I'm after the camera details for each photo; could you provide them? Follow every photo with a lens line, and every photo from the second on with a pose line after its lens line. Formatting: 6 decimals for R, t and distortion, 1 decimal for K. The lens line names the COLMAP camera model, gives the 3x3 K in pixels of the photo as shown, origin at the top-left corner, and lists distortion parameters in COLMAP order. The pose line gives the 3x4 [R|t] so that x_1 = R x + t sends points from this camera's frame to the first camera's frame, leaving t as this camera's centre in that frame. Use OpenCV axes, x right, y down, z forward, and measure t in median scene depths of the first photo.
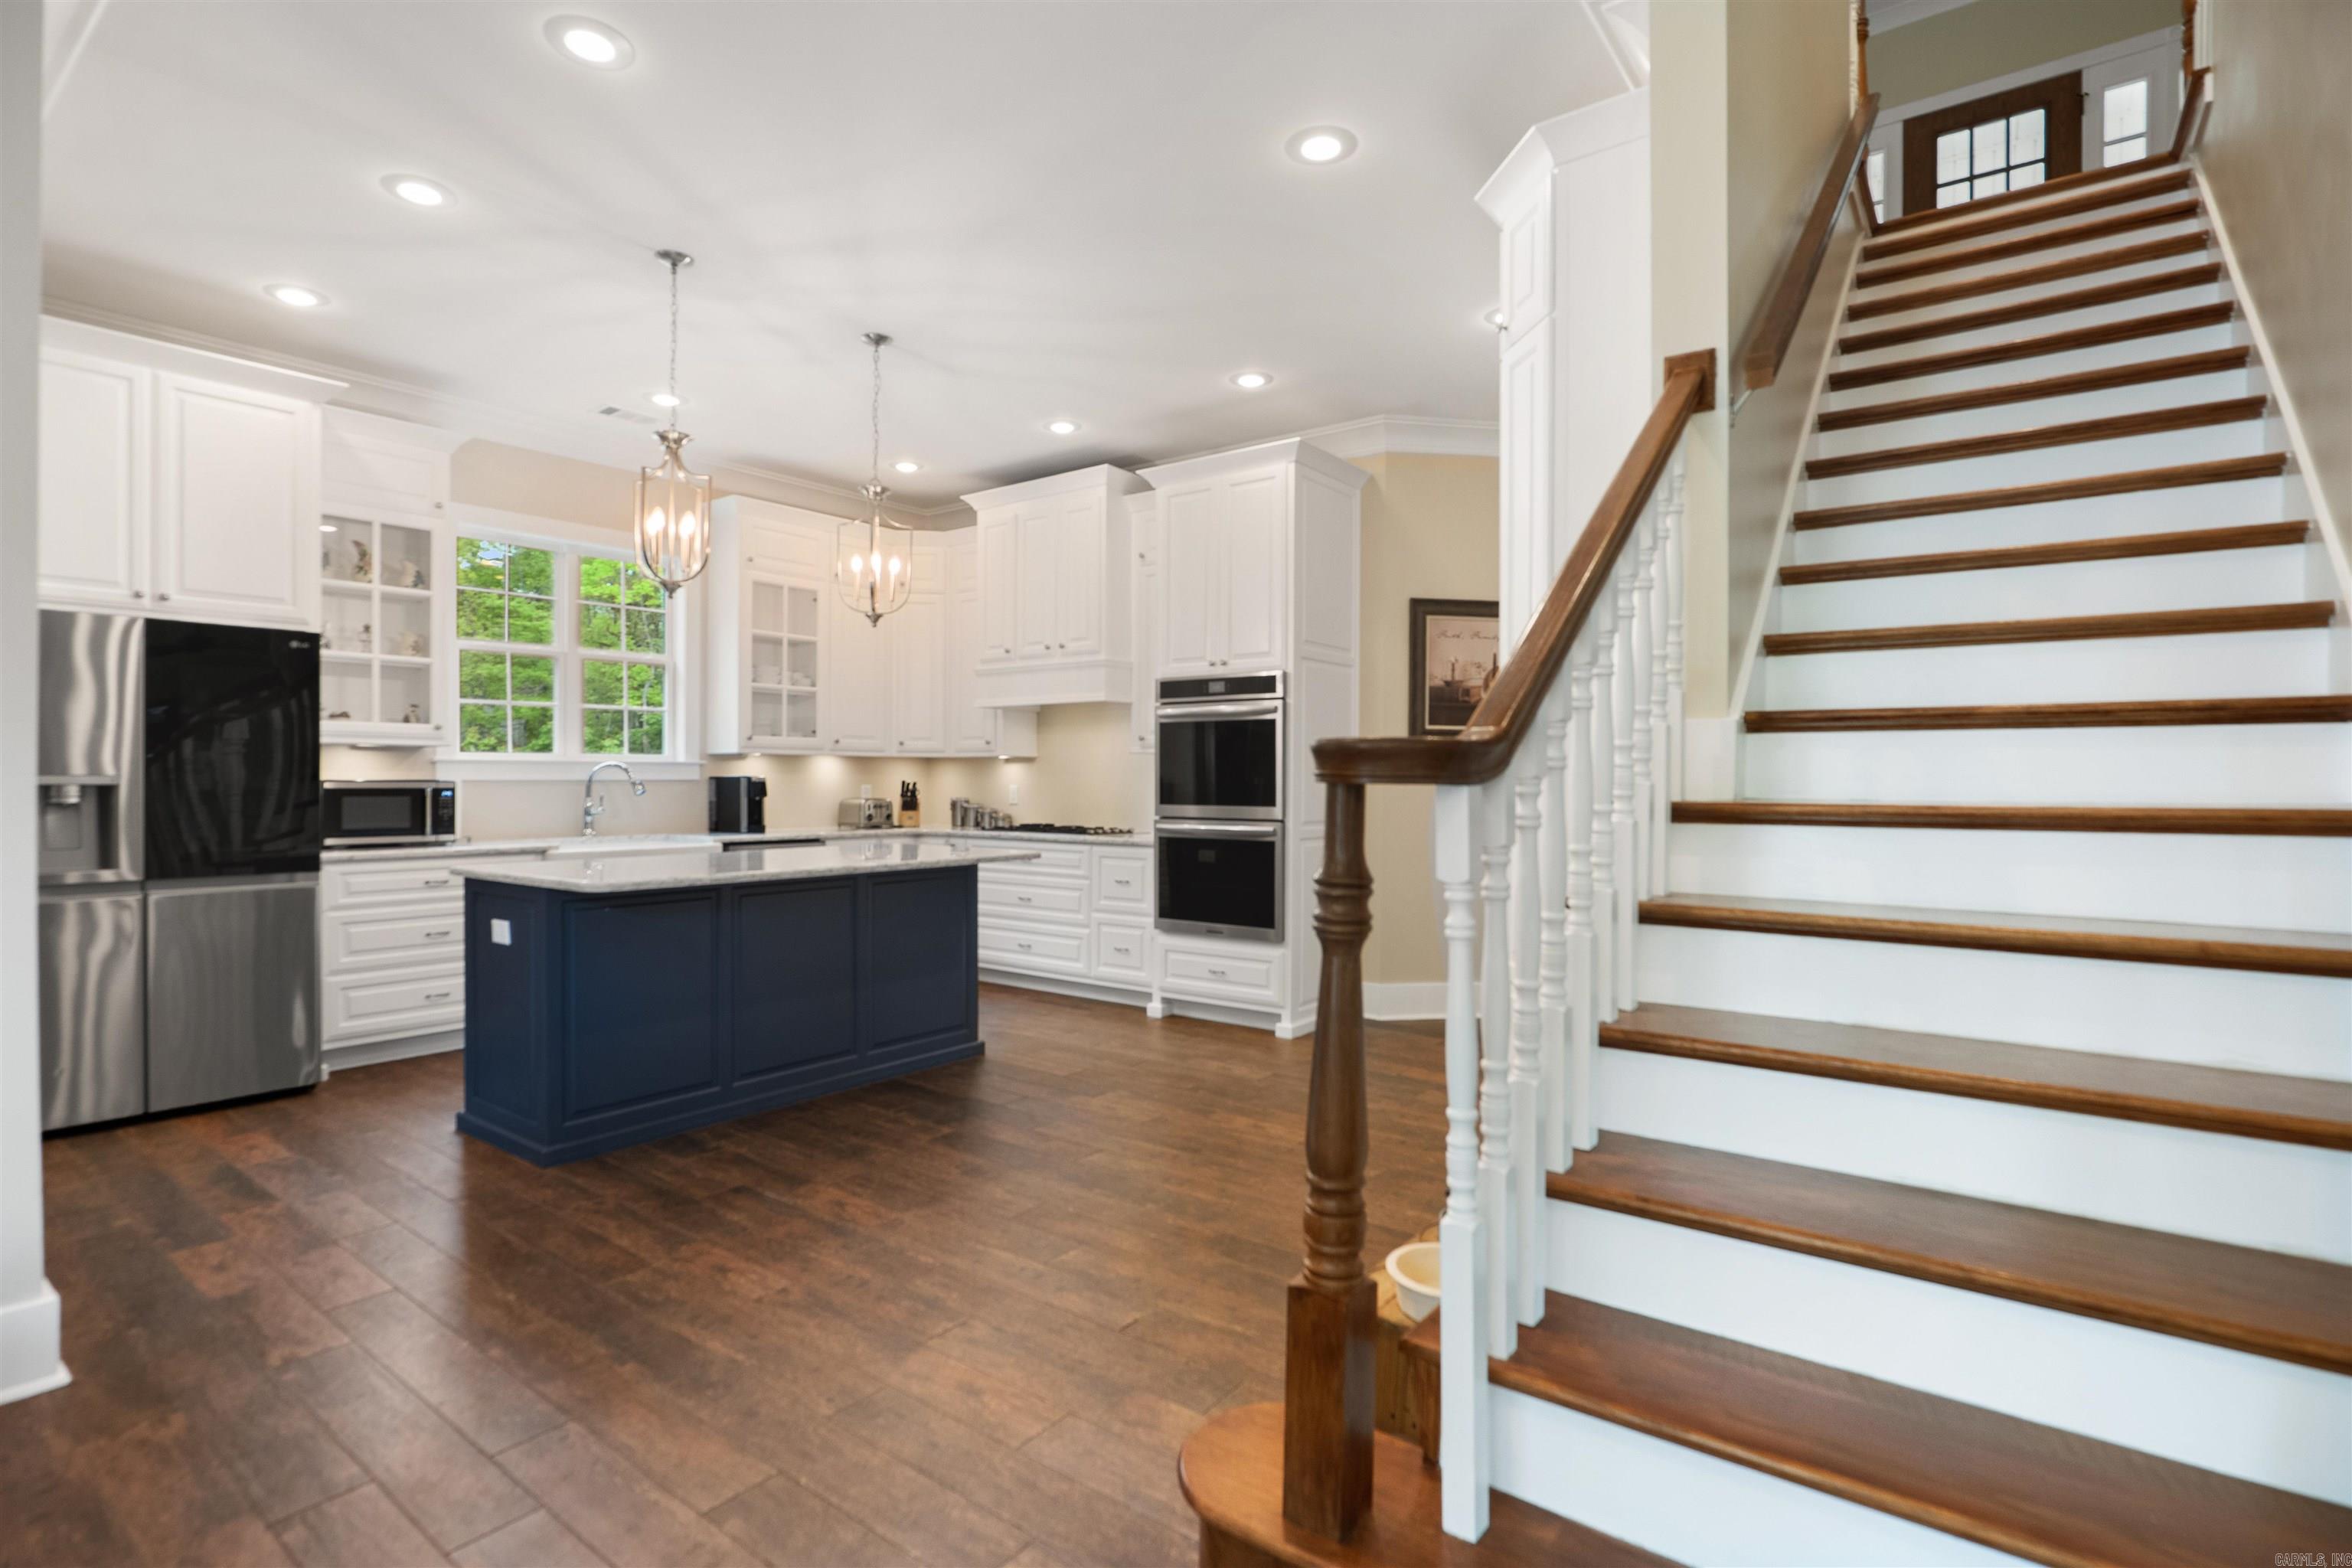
lens RADIAL K [[1126.5, 0, 1176.0], [0, 1126.5, 784.0], [0, 0, 1]] dist [-0.015069, 0.000656]
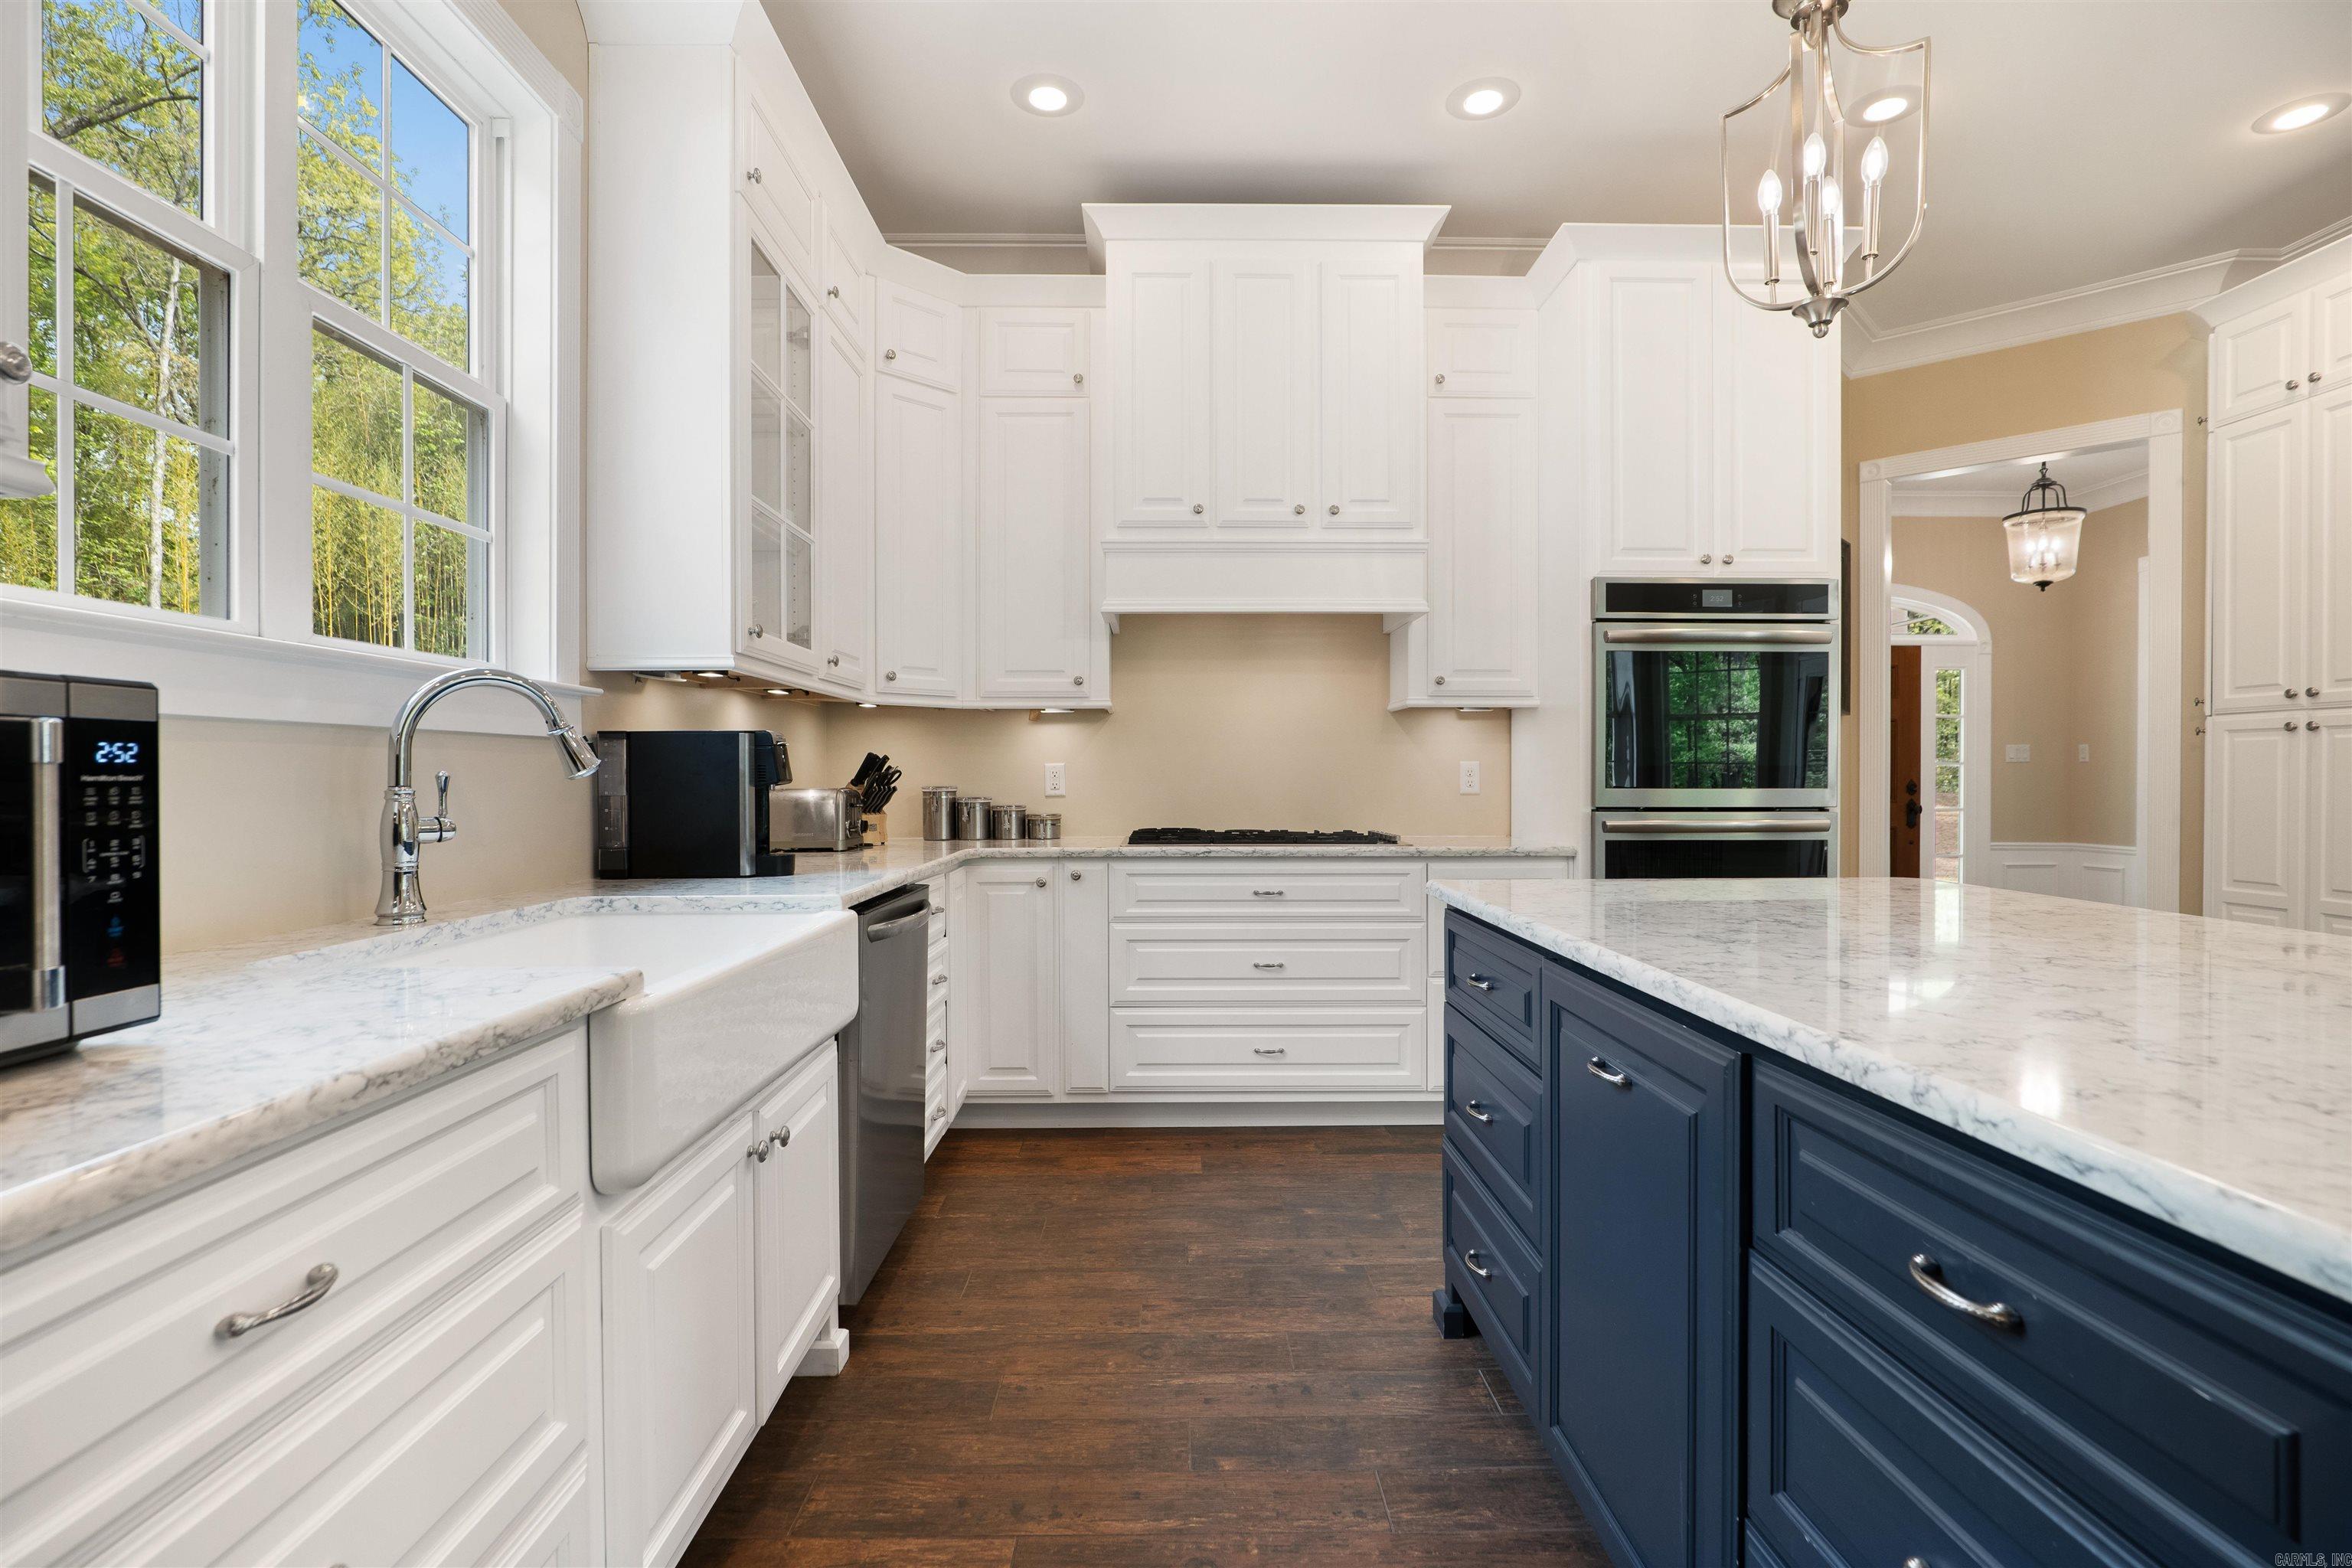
lens RADIAL K [[1098.3, 0, 1166.4], [0, 1098.3, 788.5], [0, 0, 1]] dist [-0.021203, 0.000130]
pose [[0.793224, -0.010061, 0.608847, -0.612979], [0.004839, 0.999936, 0.010219, 0.012658], [-0.608911, -0.005160, 0.793222, 0.751467]]
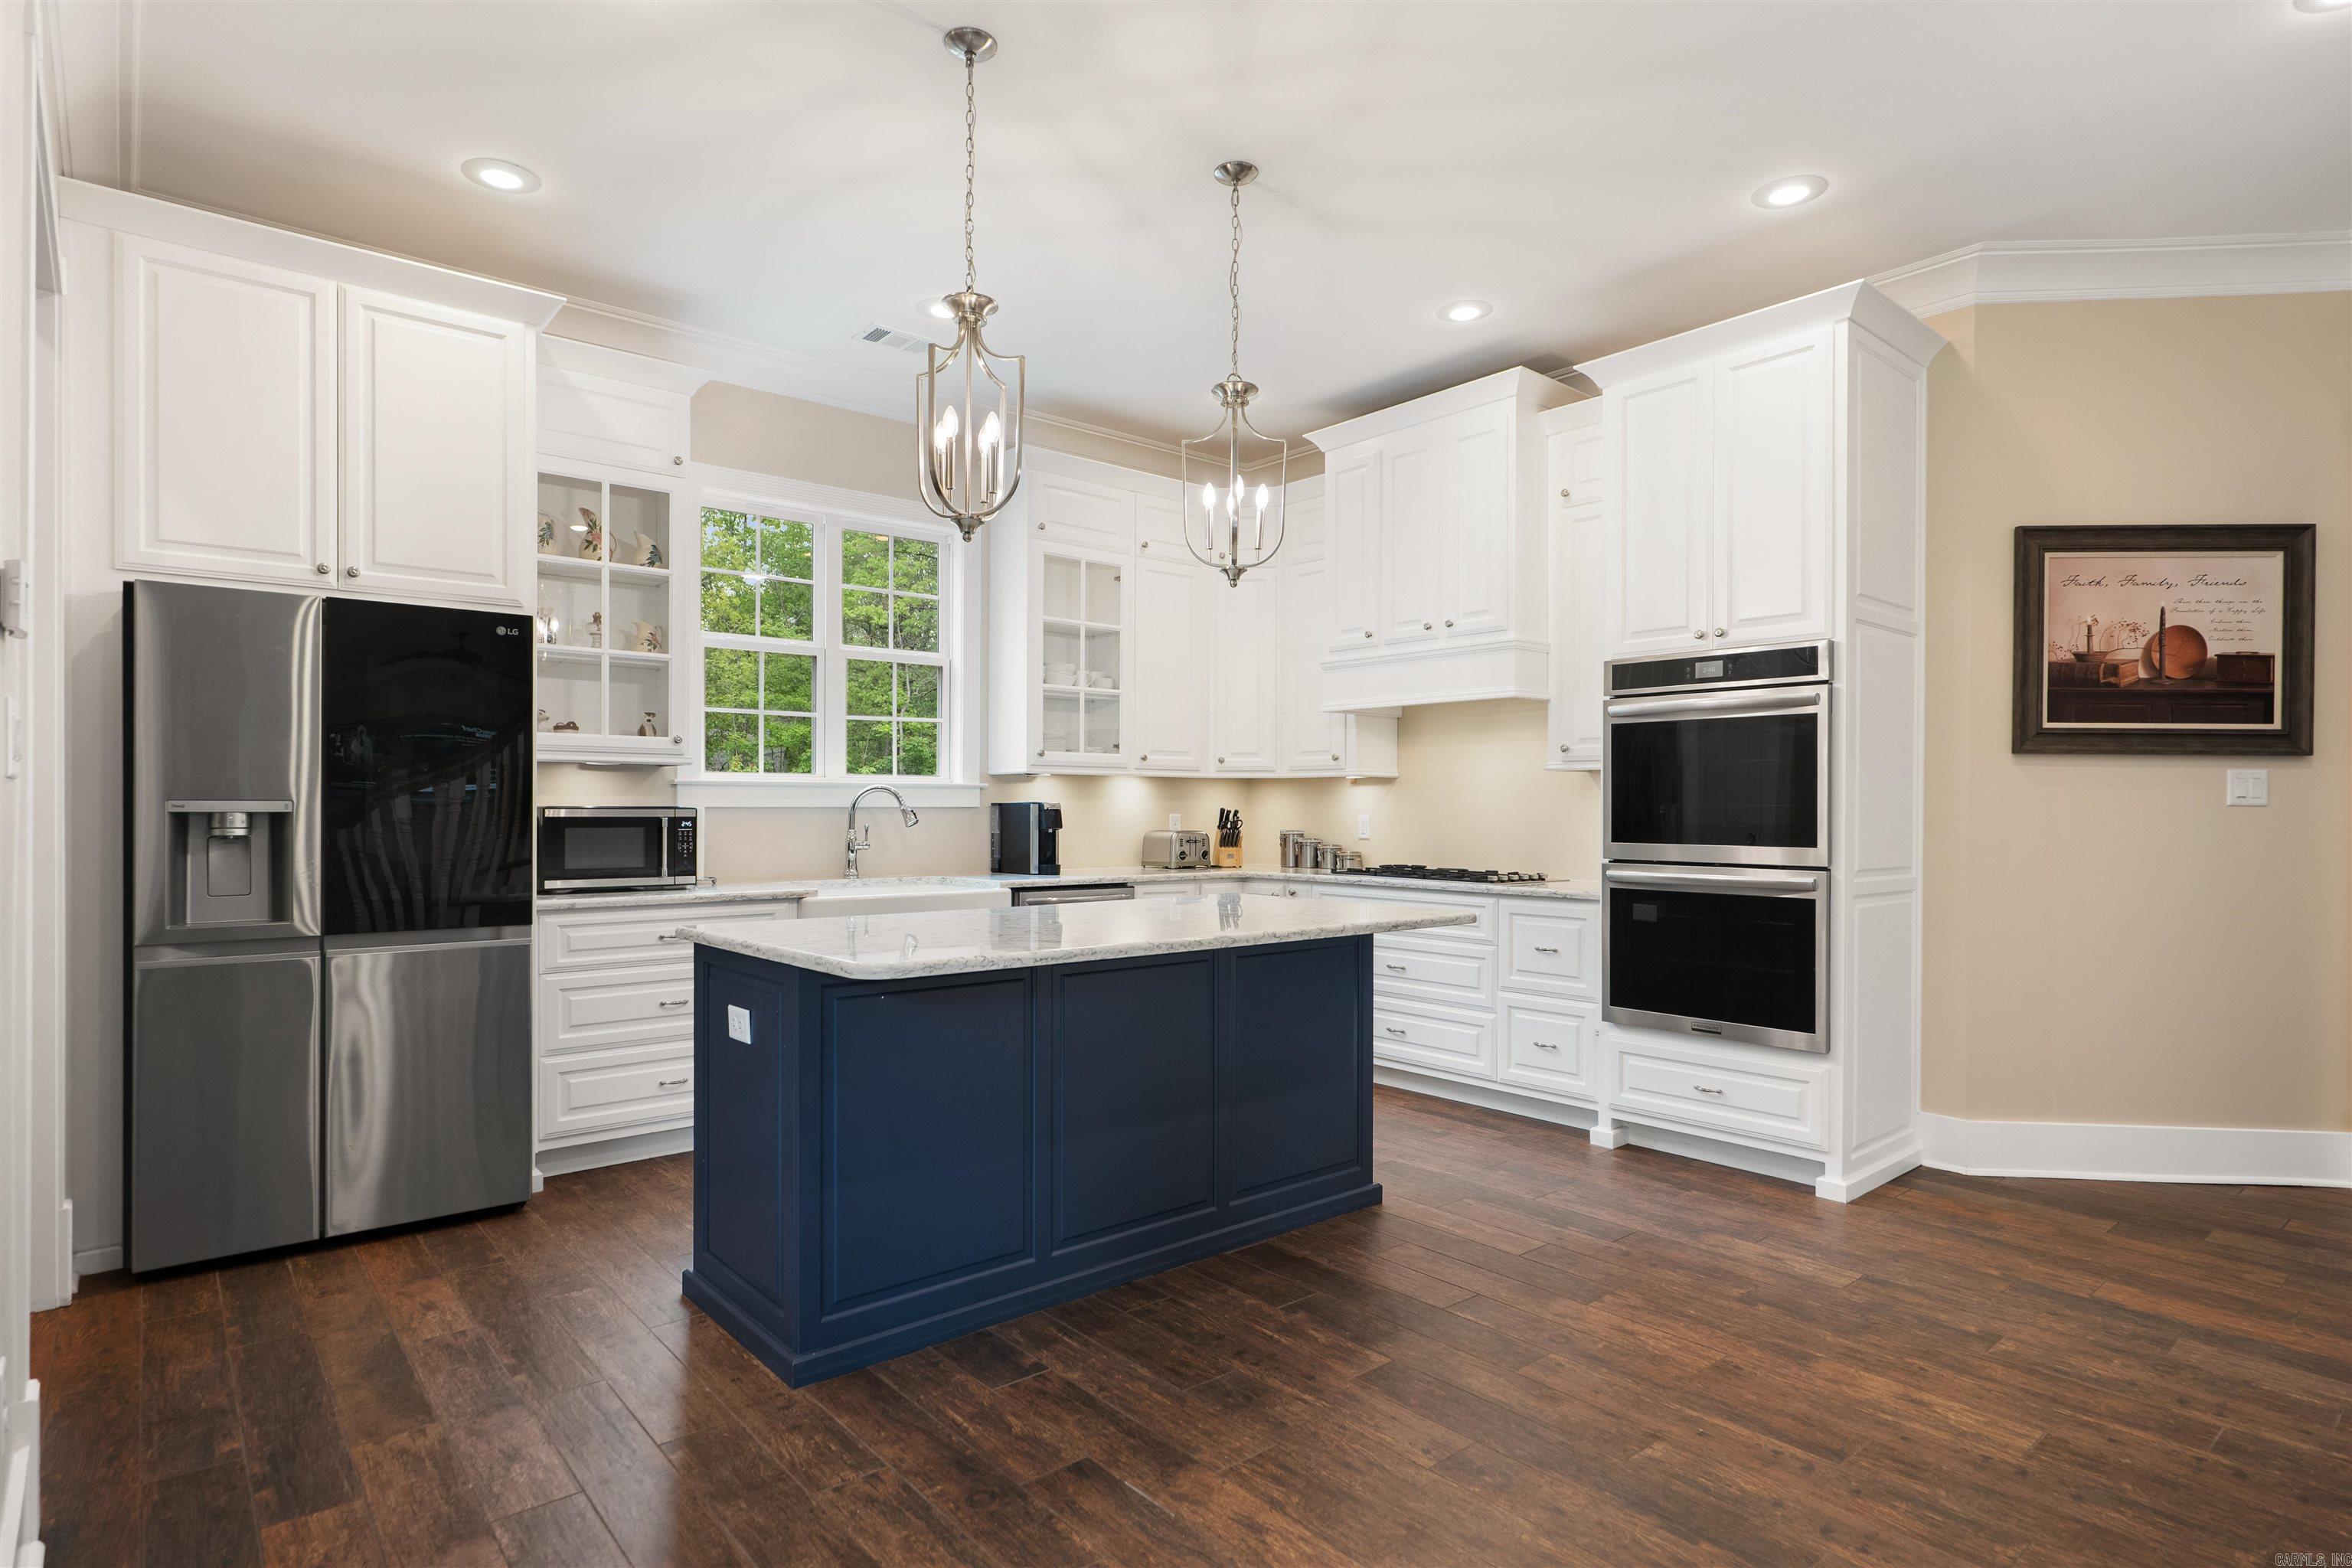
lens RADIAL K [[1219.3, 0, 1178.8], [0, 1219.3, 814.4], [0, 0, 1]] dist [-0.000744, -0.000227]
pose [[0.976691, 0.000985, -0.214650, -0.125627], [-0.000773, 0.999999, 0.001074, 0.000592], [0.214651, -0.000883, 0.976690, 0.230662]]
